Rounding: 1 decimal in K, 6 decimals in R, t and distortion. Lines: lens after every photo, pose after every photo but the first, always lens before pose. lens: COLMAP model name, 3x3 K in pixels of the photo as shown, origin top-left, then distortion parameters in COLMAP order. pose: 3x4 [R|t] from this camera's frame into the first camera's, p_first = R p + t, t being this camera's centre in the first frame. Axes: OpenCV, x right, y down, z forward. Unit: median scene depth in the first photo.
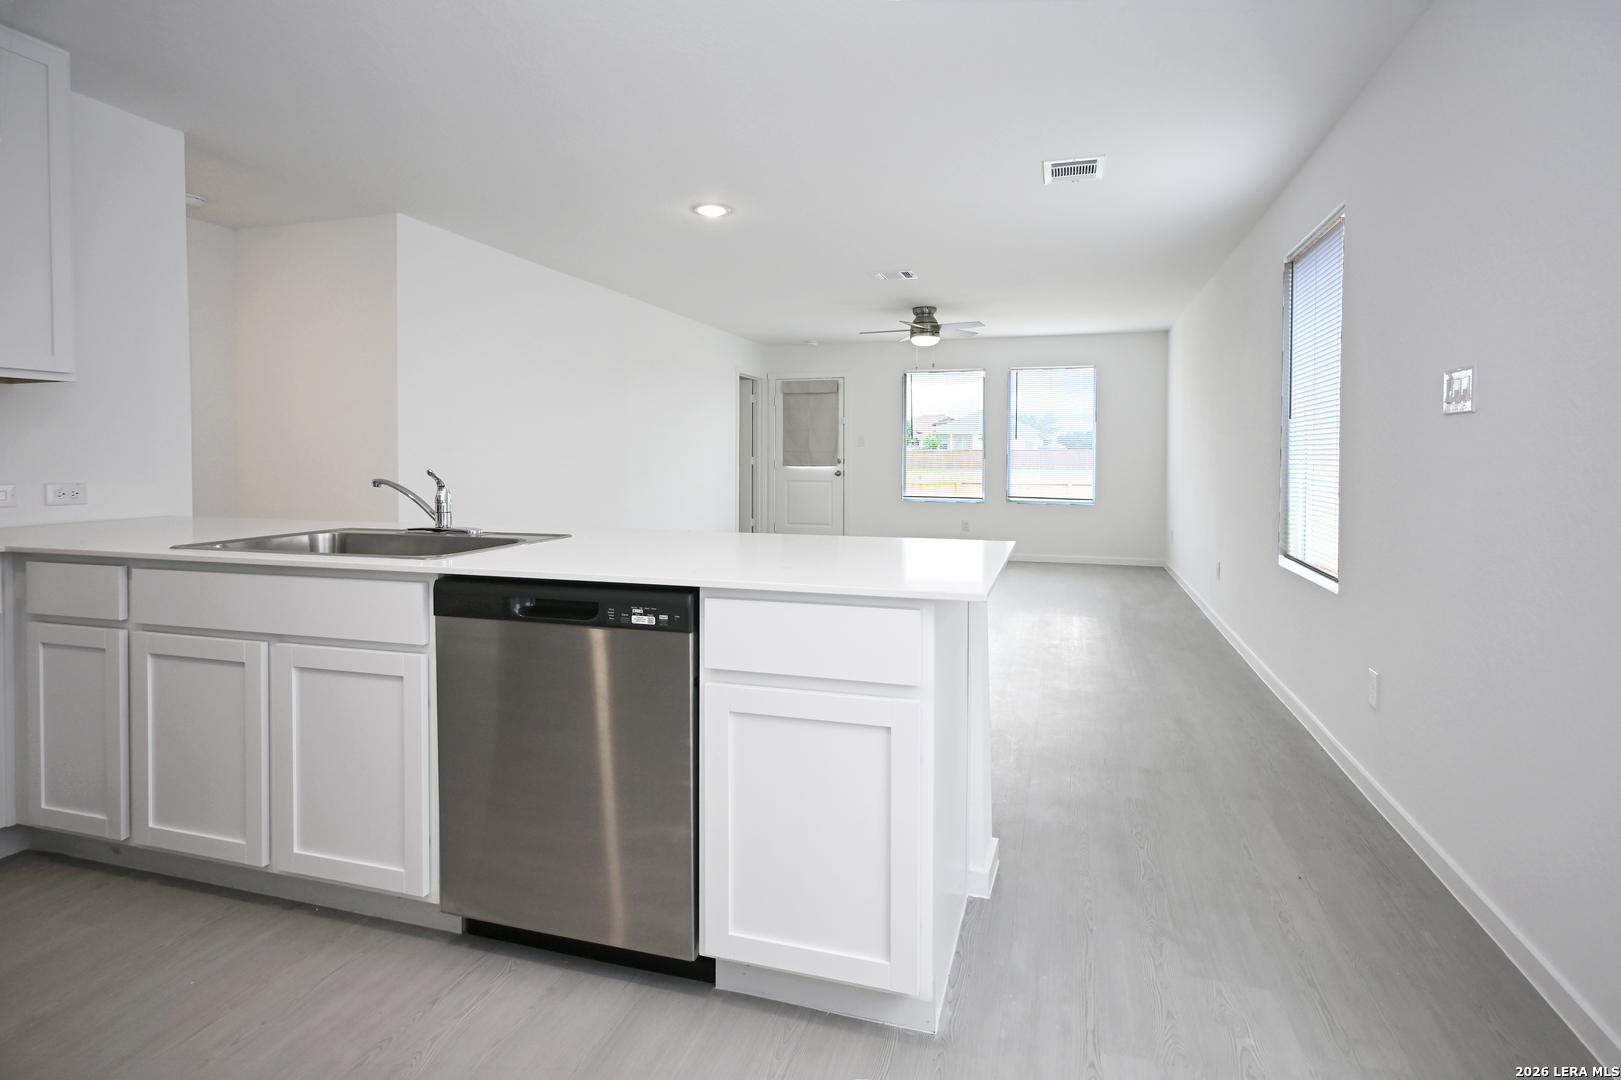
lens RADIAL K [[788.7, 0, 774.4], [0, 788.7, 466.4], [0, 0, 1]] dist [-0.002097, 0.003202]
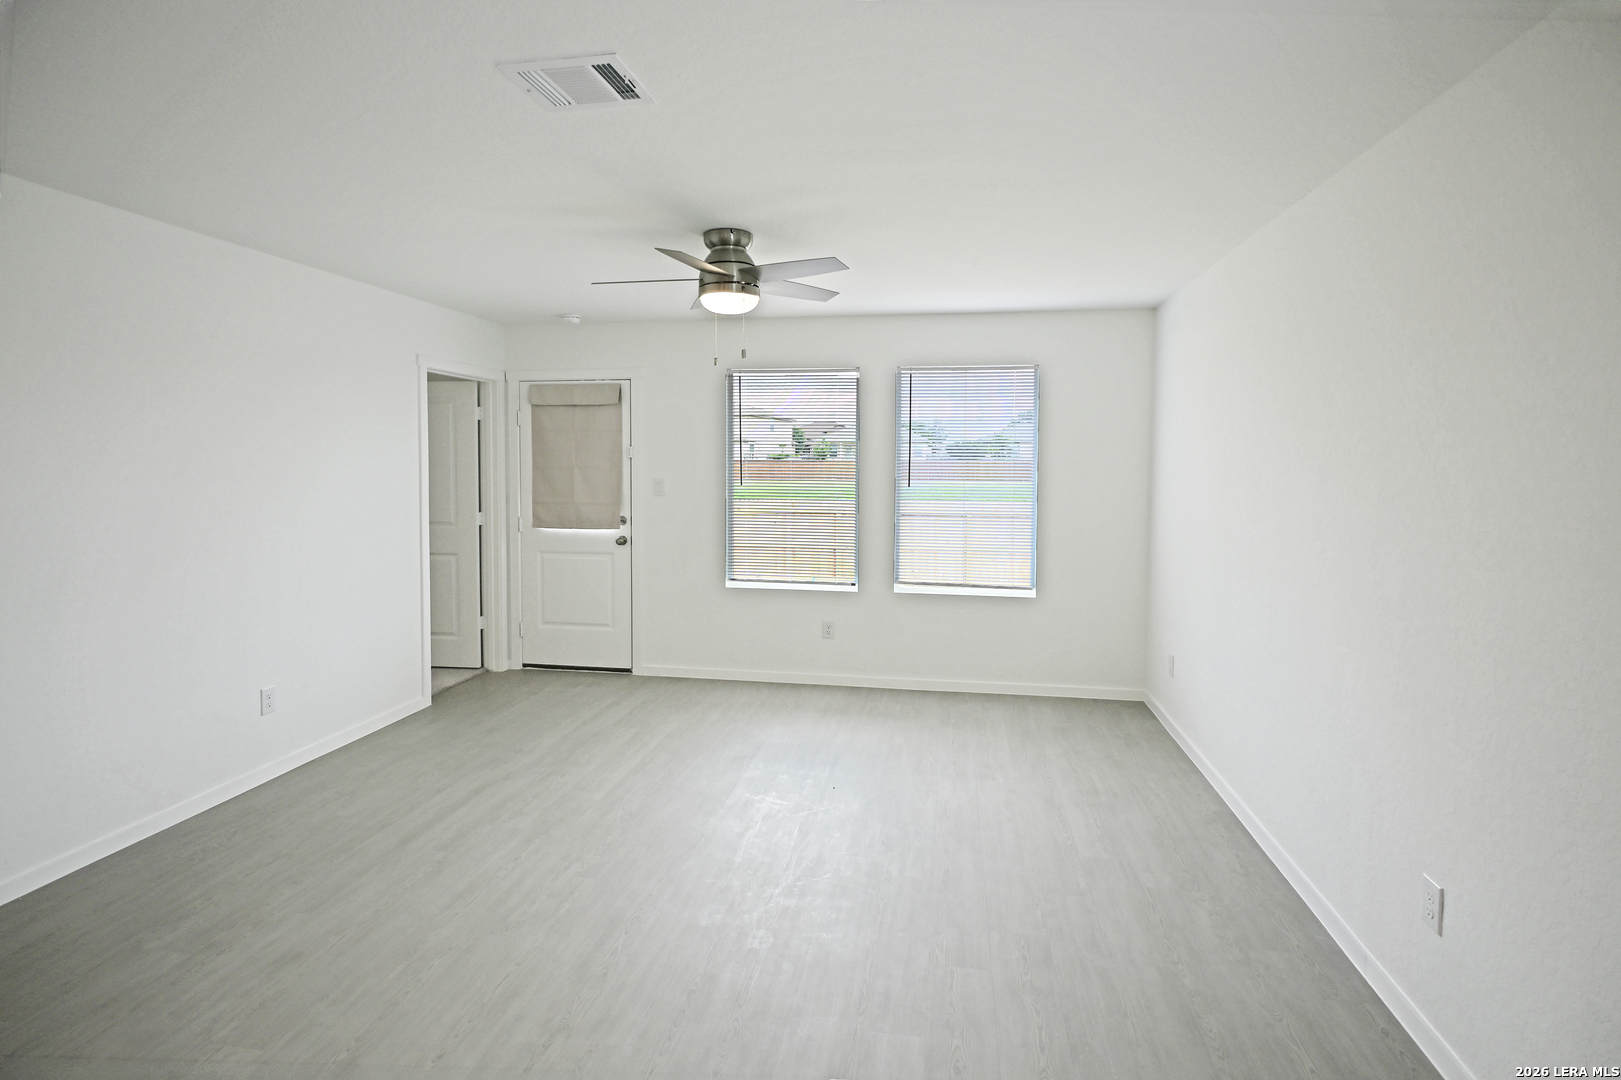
lens RADIAL K [[788.7, 0, 794.2], [0, 788.7, 525.0], [0, 0, 1]] dist [-0.002097, 0.003202]
pose [[0.987440, -0.014899, 0.157289, 0.115352], [0.004393, 0.997748, 0.066935, -0.042366], [-0.157932, -0.065403, 0.985282, 0.386959]]
